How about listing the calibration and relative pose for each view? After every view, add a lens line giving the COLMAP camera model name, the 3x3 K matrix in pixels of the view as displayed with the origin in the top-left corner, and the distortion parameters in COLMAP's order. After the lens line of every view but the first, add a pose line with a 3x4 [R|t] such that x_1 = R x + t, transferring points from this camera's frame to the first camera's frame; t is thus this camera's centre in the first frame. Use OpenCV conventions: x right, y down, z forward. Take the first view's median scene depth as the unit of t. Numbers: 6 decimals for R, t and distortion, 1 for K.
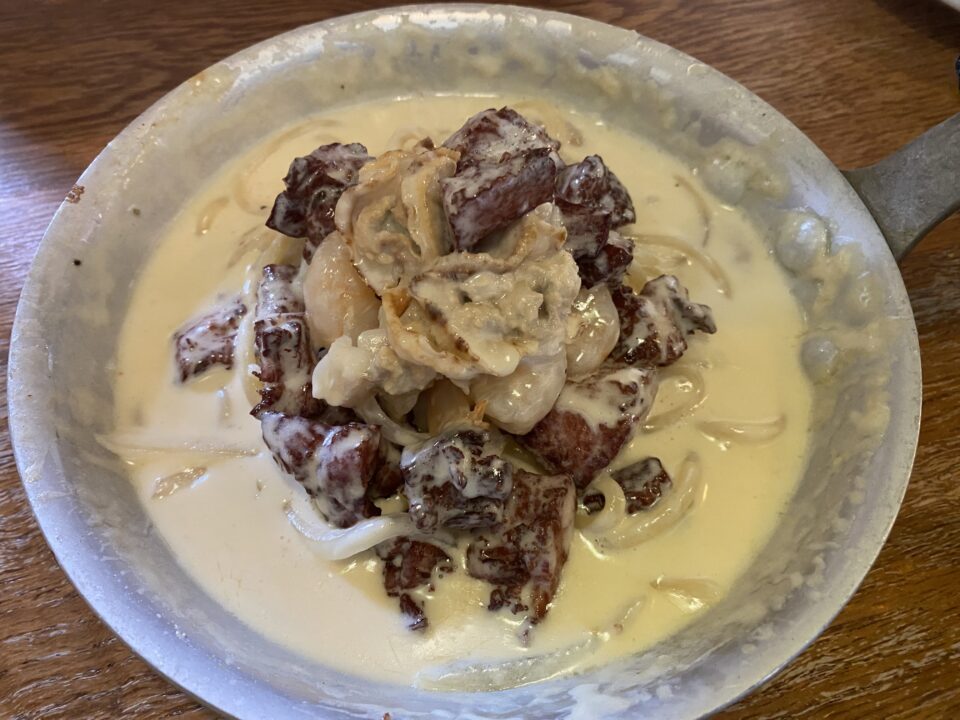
lens RADIAL K [[722.6, 0, 480.0], [0, 722.6, 360.0], [0, 0, 1]] dist [0.003156, -0.049810]
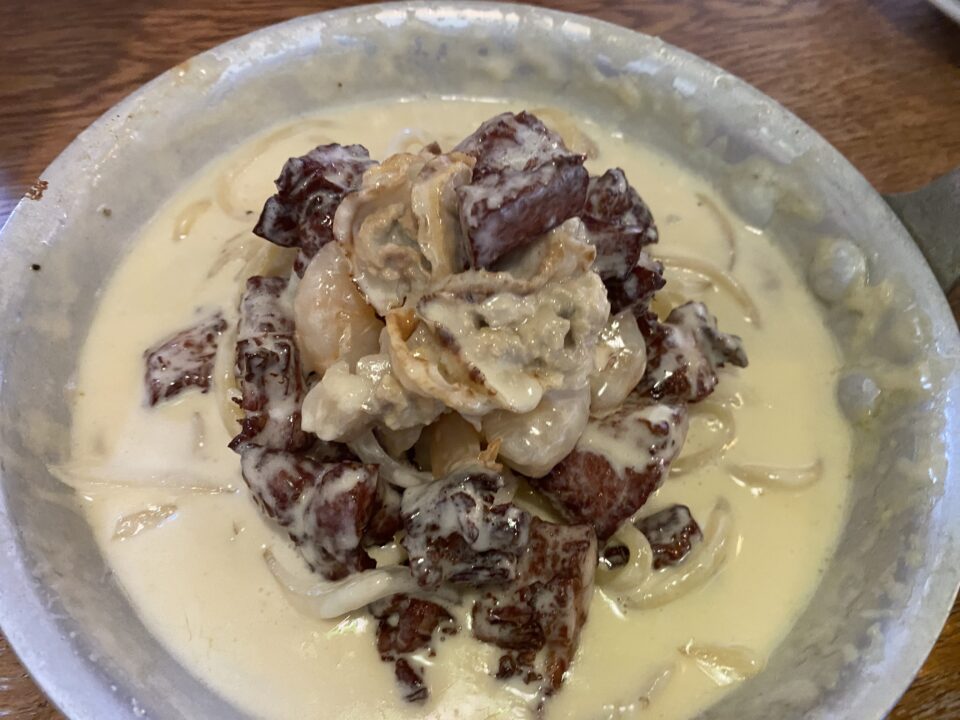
lens RADIAL K [[722.6, 0, 480.0], [0, 722.6, 360.0], [0, 0, 1]] dist [0.003156, -0.049810]
pose [[0.999082, 0.027996, 0.032426, -0.044421], [-0.027355, 0.999425, -0.020029, -0.020456], [-0.032969, 0.019123, 0.999273, 0.112299]]
